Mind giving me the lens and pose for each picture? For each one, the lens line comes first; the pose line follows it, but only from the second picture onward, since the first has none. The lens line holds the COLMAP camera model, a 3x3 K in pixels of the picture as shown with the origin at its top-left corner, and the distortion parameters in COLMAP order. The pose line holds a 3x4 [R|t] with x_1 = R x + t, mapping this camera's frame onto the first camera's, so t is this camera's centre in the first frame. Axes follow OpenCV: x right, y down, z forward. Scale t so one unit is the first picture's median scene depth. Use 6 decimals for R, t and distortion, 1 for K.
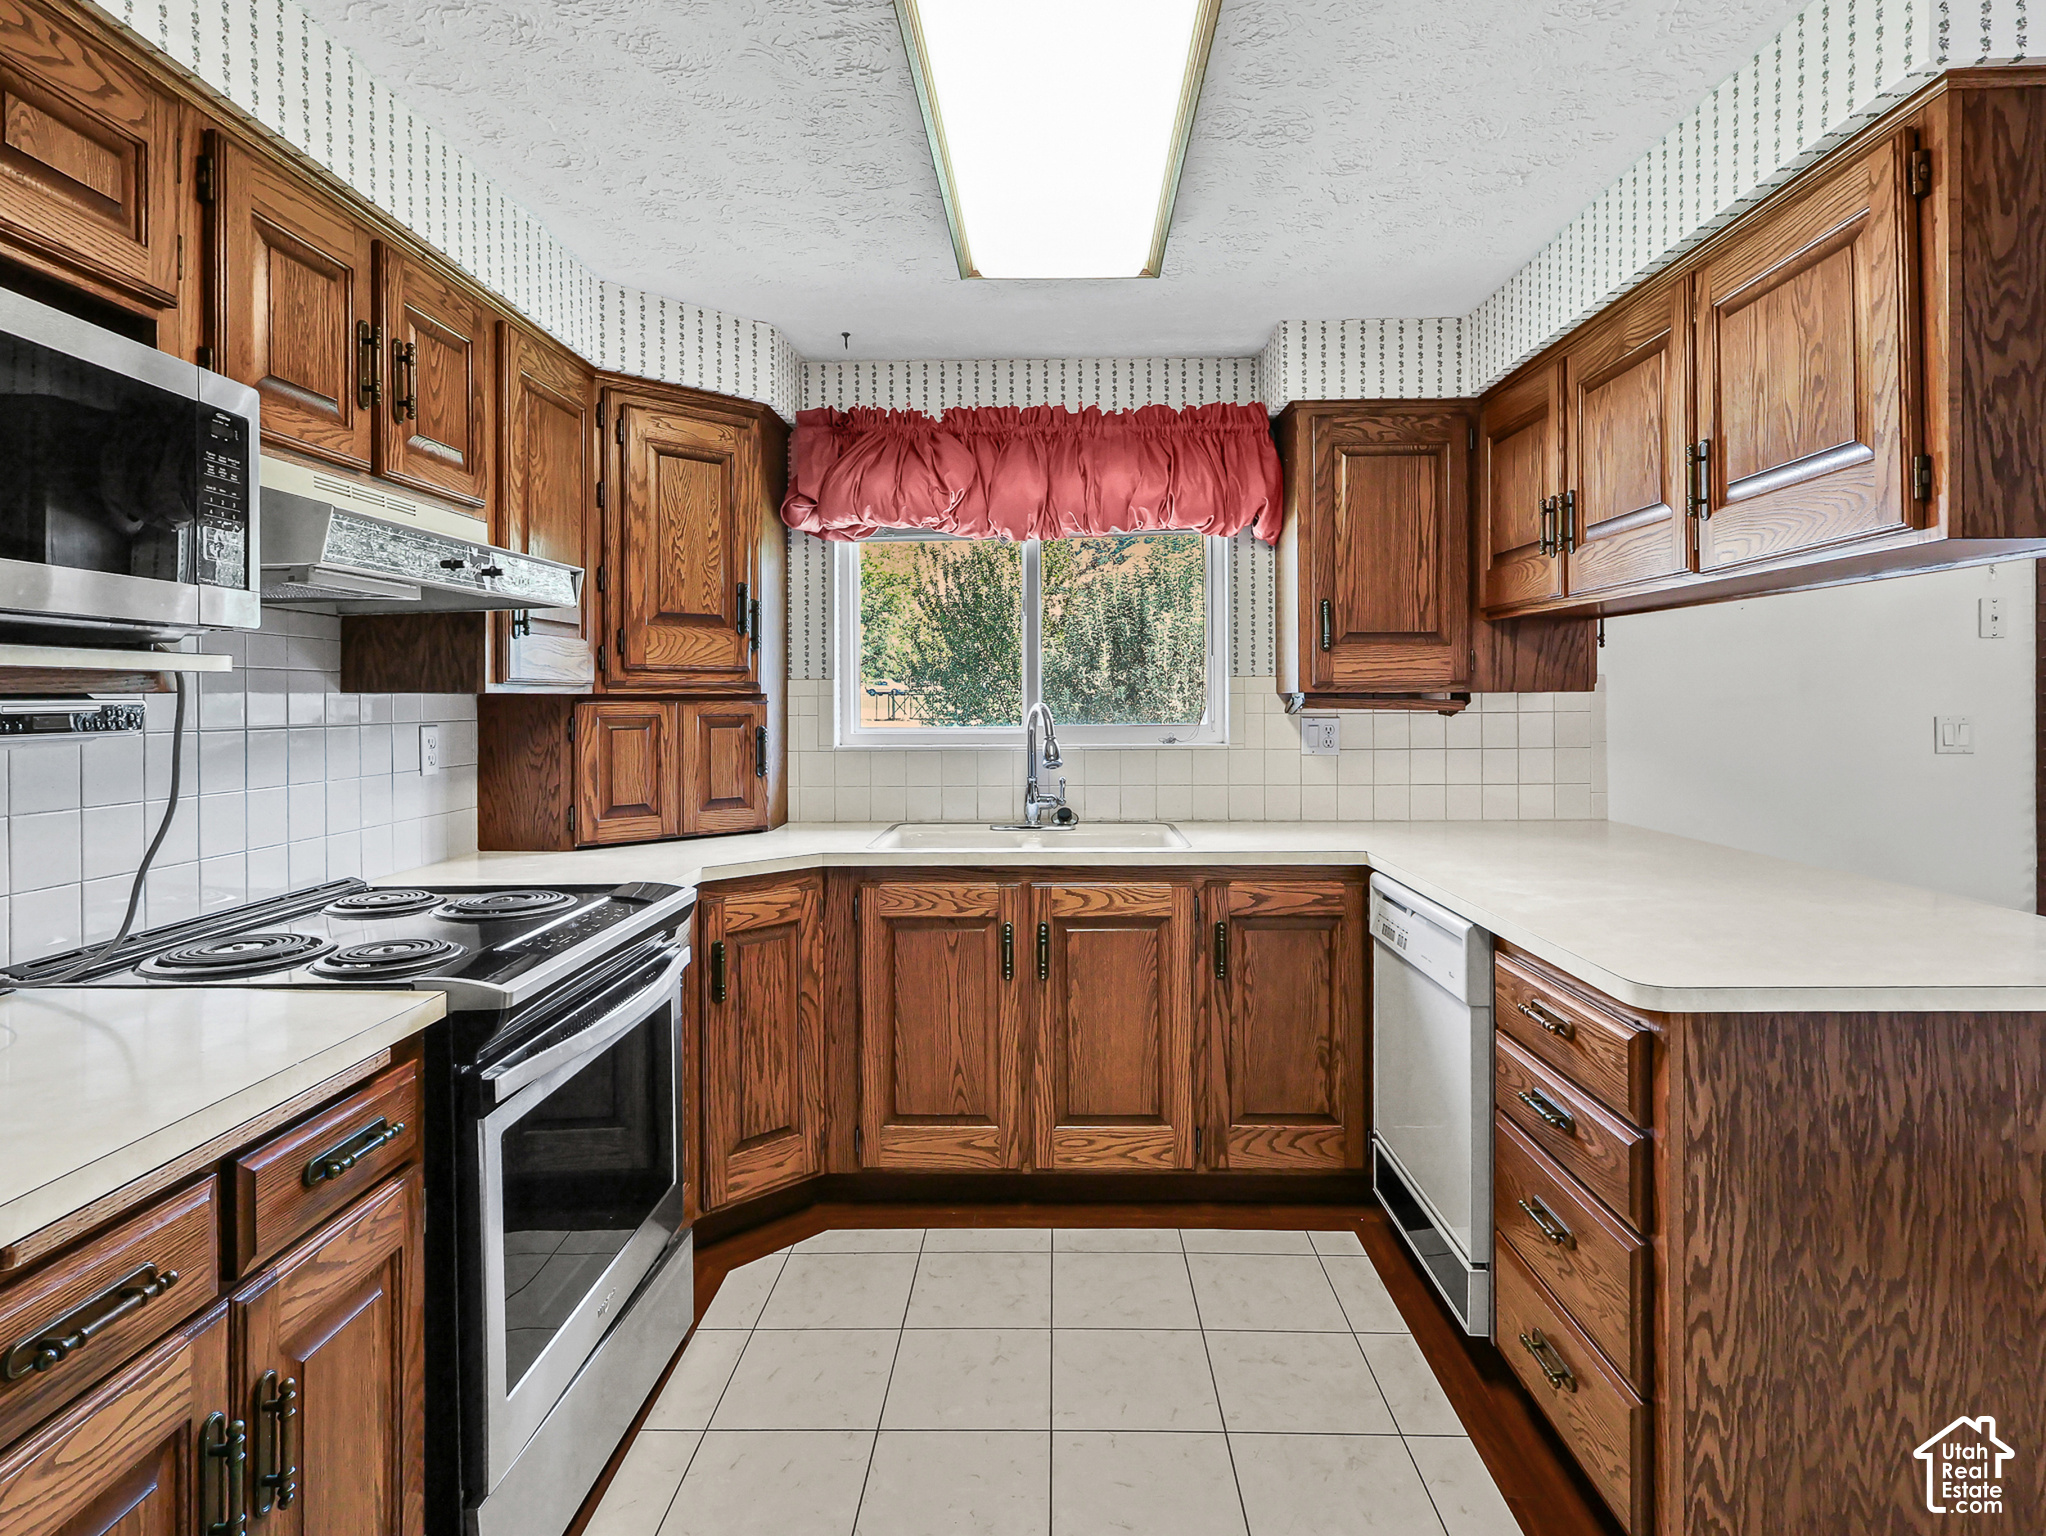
lens RADIAL K [[1087.3, 0, 1027.0], [0, 1087.3, 706.6], [0, 0, 1]] dist [-0.002941, 0.000720]
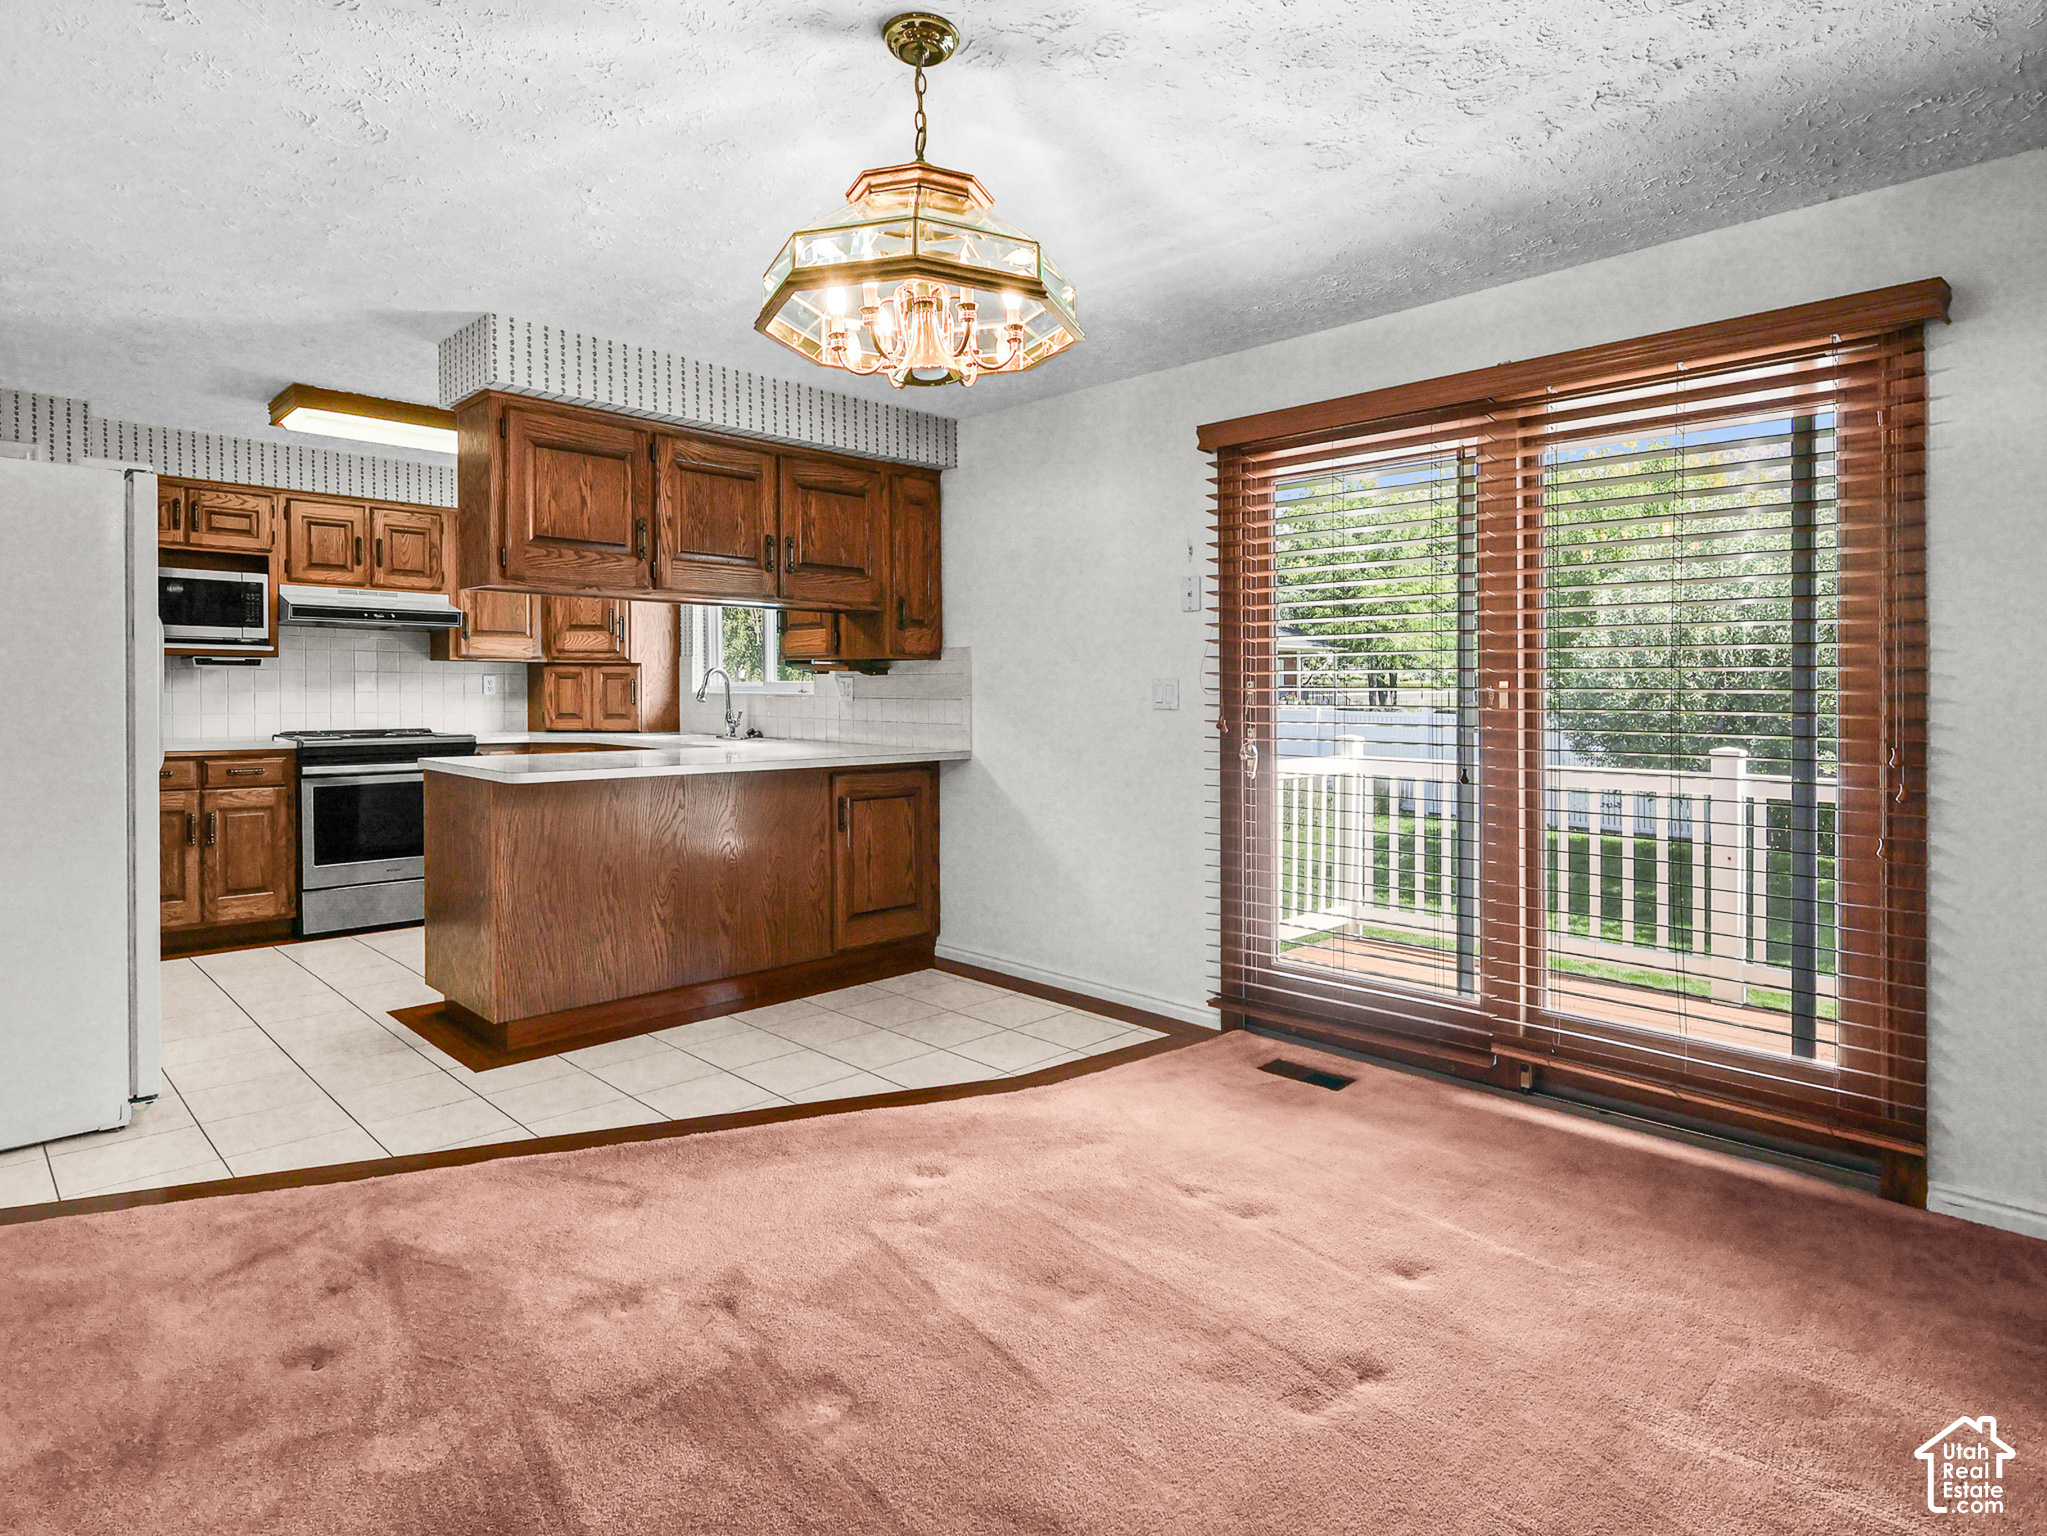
lens RADIAL K [[1110.7, 0, 1021.4], [0, 1110.7, 720.8], [0, 0, 1]] dist [-0.001476, 0.000848]
pose [[0.726457, 0.030298, -0.686543, 1.960630], [-0.018009, 0.999524, 0.025054, 0.035259], [0.686976, -0.005836, 0.726657, 0.003642]]
